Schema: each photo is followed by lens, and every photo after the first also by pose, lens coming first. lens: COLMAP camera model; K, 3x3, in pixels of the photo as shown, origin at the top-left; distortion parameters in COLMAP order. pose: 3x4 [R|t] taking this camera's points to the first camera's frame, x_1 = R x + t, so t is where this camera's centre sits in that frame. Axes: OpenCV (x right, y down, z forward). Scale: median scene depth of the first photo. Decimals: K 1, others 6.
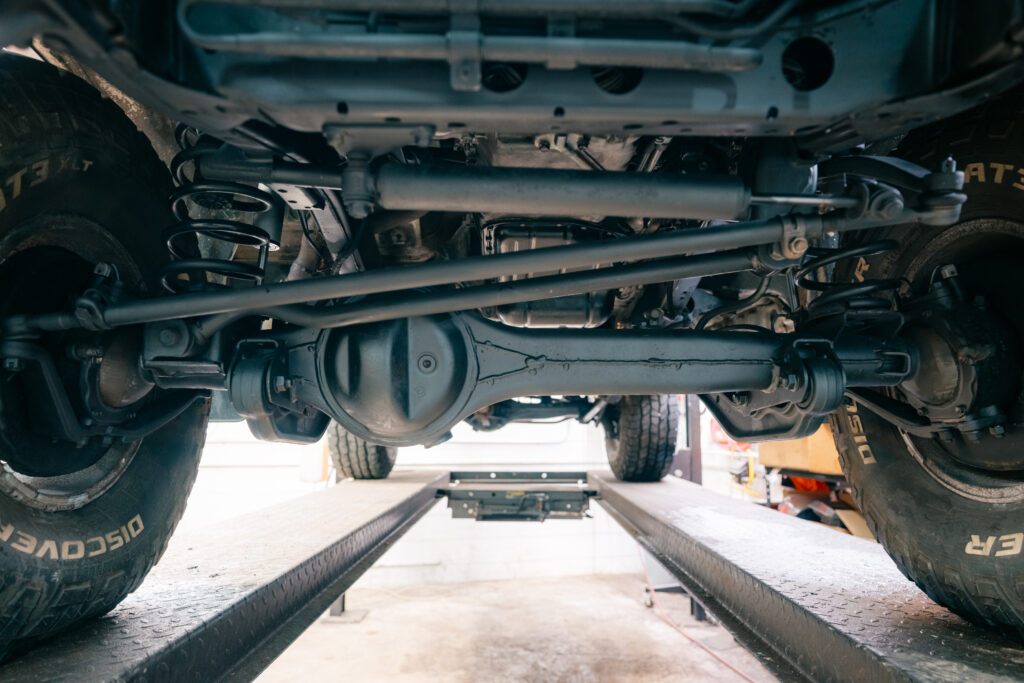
lens RADIAL K [[663.5, 0, 514.1], [0, 663.5, 342.5], [0, 0, 1]] dist [-0.015524, 0.046127]
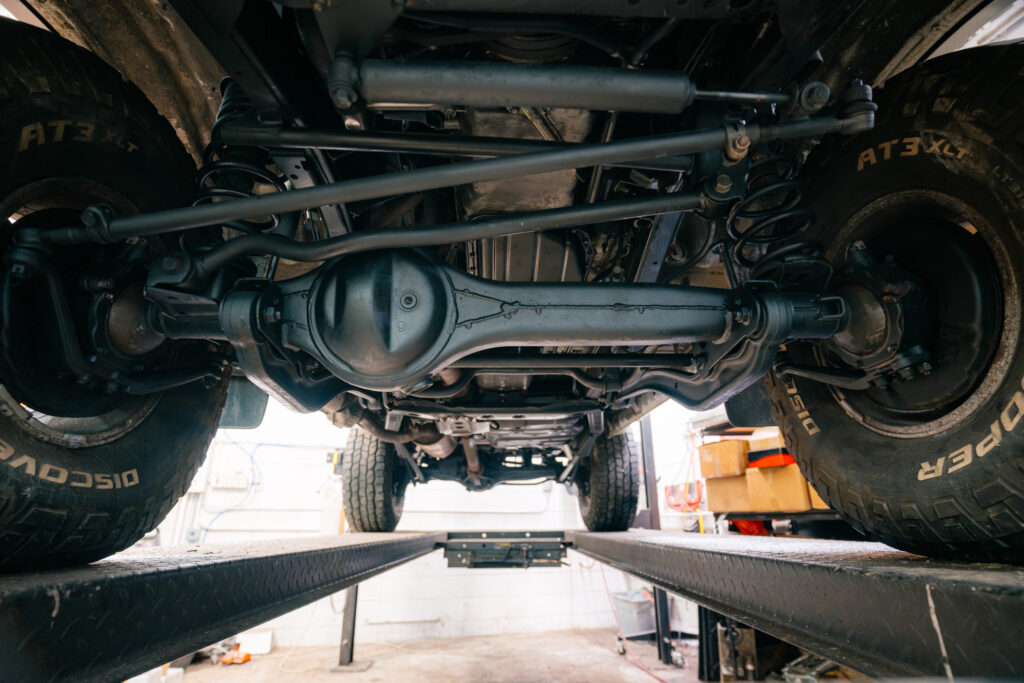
lens RADIAL K [[509.8, 0, 513.3], [0, 509.8, 344.0], [0, 0, 1]] dist [-0.066892, 0.030800]
pose [[0.999802, -0.007251, 0.018529, 0.022101], [0.011238, 0.974254, -0.225173, 0.280018], [-0.016419, 0.225337, 0.974142, 0.205487]]
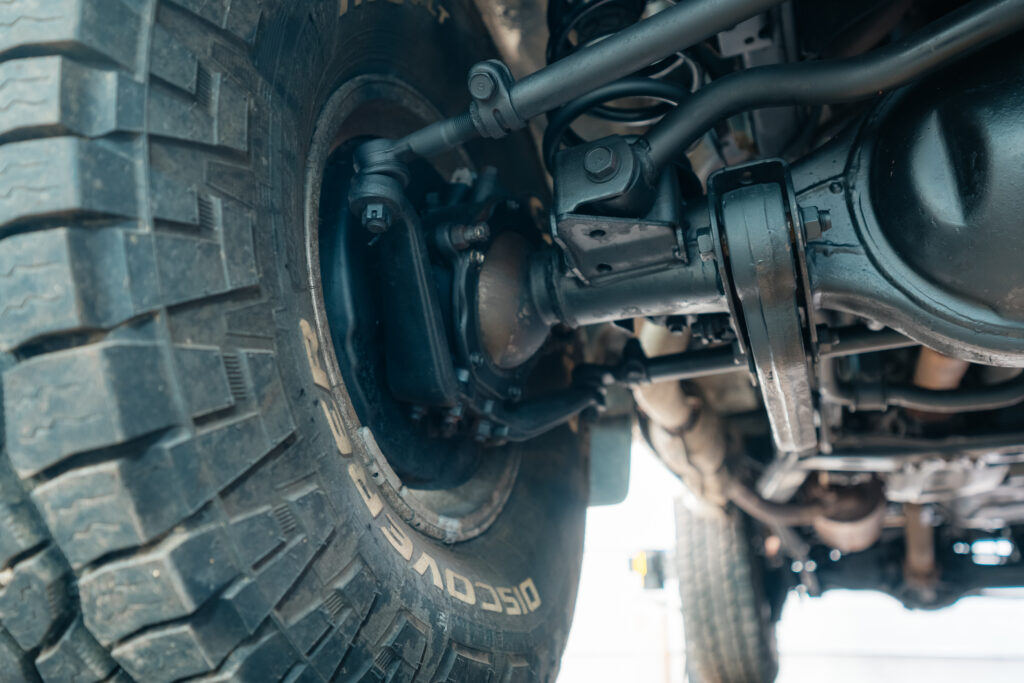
lens RADIAL K [[783.9, 0, 493.4], [0, 783.9, 352.0], [0, 0, 1]] dist [0.002149, 0.066250]
pose [[0.916056, -0.168250, -0.364052, -0.353685], [0.062371, 0.956467, -0.285099, 0.296211], [0.396171, 0.238460, 0.886671, 0.380154]]
